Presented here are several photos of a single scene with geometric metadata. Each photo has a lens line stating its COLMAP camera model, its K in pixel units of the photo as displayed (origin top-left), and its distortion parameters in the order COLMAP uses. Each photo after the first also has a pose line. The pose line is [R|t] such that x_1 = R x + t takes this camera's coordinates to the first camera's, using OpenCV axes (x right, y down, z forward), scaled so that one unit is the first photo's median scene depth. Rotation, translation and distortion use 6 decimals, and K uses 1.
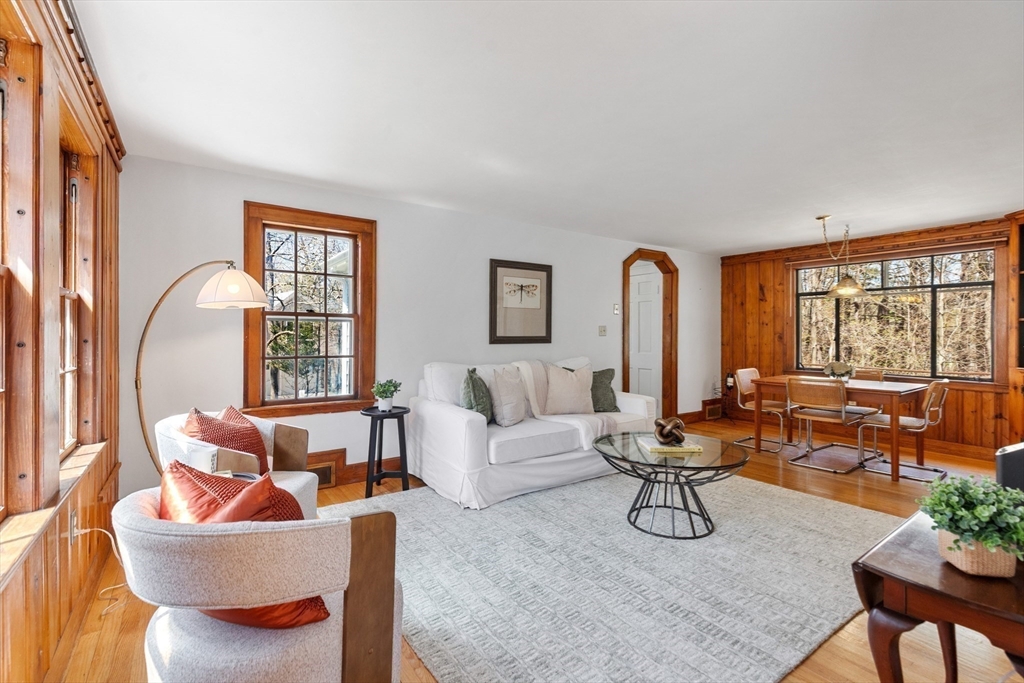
lens RADIAL K [[468.2, 0, 509.3], [0, 468.2, 335.5], [0, 0, 1]] dist [-0.002759, -0.000620]
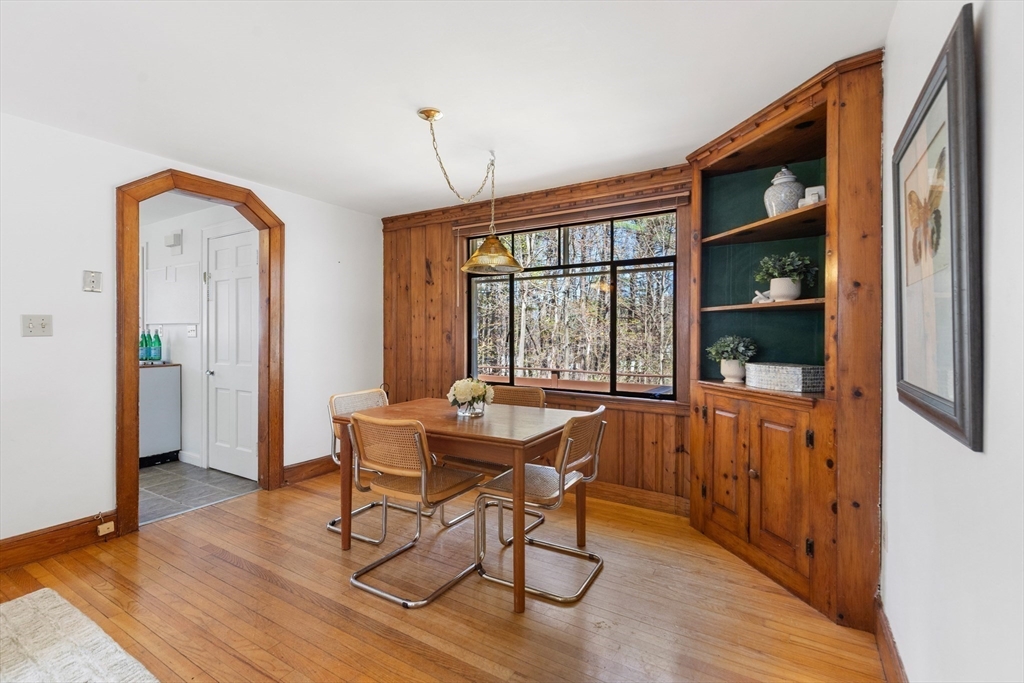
lens RADIAL K [[468.2, 0, 517.7], [0, 468.2, 340.6], [0, 0, 1]] dist [-0.002759, -0.000620]
pose [[0.923094, -0.000779, 0.384573, 0.508034], [-0.001016, 0.999990, 0.004465, 0.007407], [-0.384572, -0.004512, 0.923084, 0.409554]]
